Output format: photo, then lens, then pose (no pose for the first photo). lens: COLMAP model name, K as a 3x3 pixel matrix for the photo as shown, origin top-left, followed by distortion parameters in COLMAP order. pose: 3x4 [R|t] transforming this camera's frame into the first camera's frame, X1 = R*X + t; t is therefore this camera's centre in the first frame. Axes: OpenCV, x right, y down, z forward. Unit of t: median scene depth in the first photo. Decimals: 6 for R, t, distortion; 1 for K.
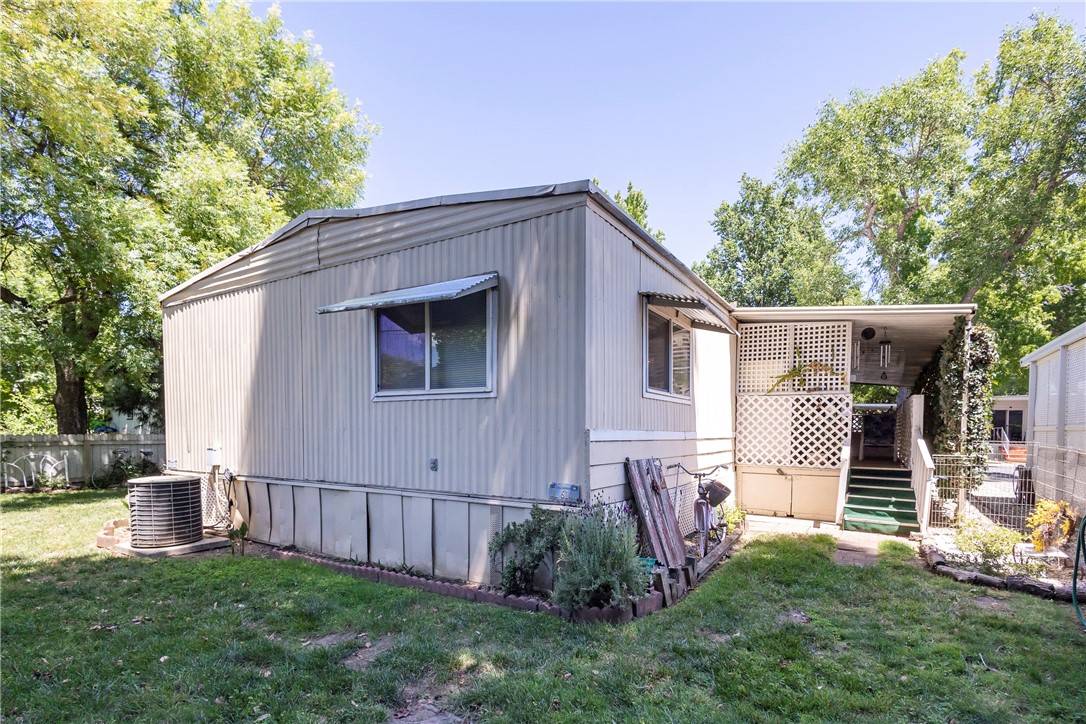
lens RADIAL K [[521.2, 0, 570.0], [0, 521.2, 448.4], [0, 0, 1]] dist [0.012519, -0.003862]
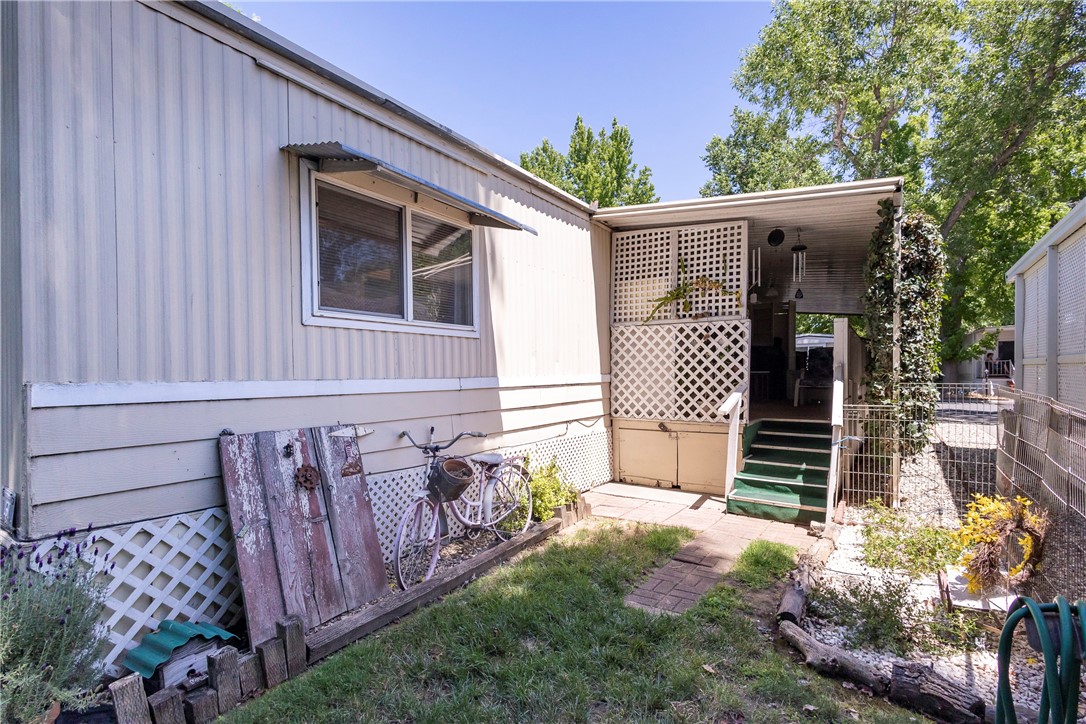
lens RADIAL K [[521.2, 0, 550.4], [0, 521.2, 384.5], [0, 0, 1]] dist [0.012519, -0.003862]
pose [[0.998990, -0.020431, -0.040028, 0.284417], [0.019949, 0.999724, -0.012398, -0.010454], [0.040271, 0.011587, 0.999122, 0.261006]]
